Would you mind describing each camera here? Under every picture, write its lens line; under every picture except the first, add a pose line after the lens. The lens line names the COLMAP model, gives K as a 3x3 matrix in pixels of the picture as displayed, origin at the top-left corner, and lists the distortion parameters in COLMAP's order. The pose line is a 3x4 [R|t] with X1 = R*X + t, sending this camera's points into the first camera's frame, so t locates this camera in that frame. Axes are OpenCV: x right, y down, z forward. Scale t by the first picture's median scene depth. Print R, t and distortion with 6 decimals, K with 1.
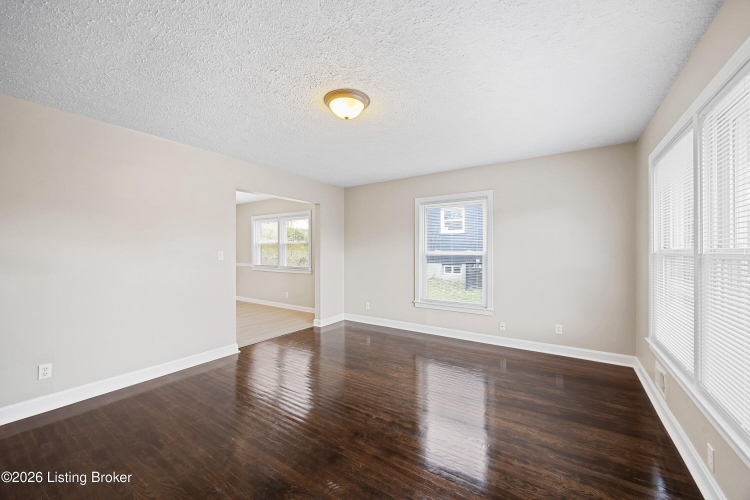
lens RADIAL K [[287.5, 0, 373.3], [0, 287.5, 256.9], [0, 0, 1]] dist [-0.003938, 0.000202]
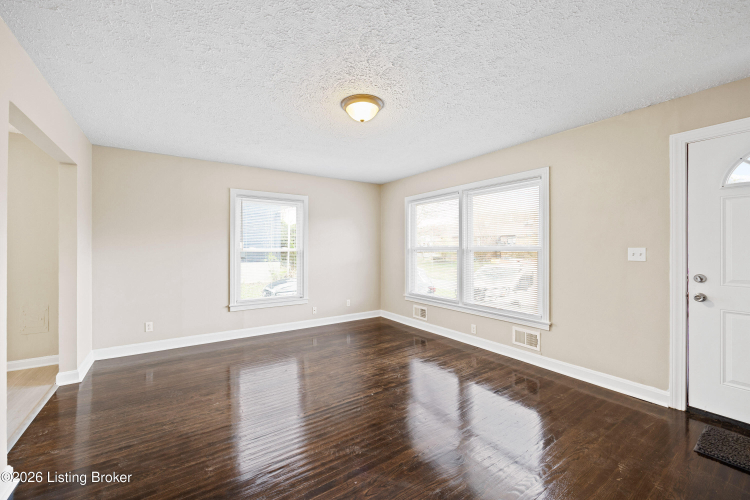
lens RADIAL K [[300.1, 0, 362.9], [0, 300.1, 254.2], [0, 0, 1]] dist [-0.002402, 0.000186]
pose [[0.391627, -0.022541, 0.919848, -0.562824], [0.011703, 0.999741, 0.019516, -0.015138], [-0.920050, 0.003122, 0.391789, 0.283923]]
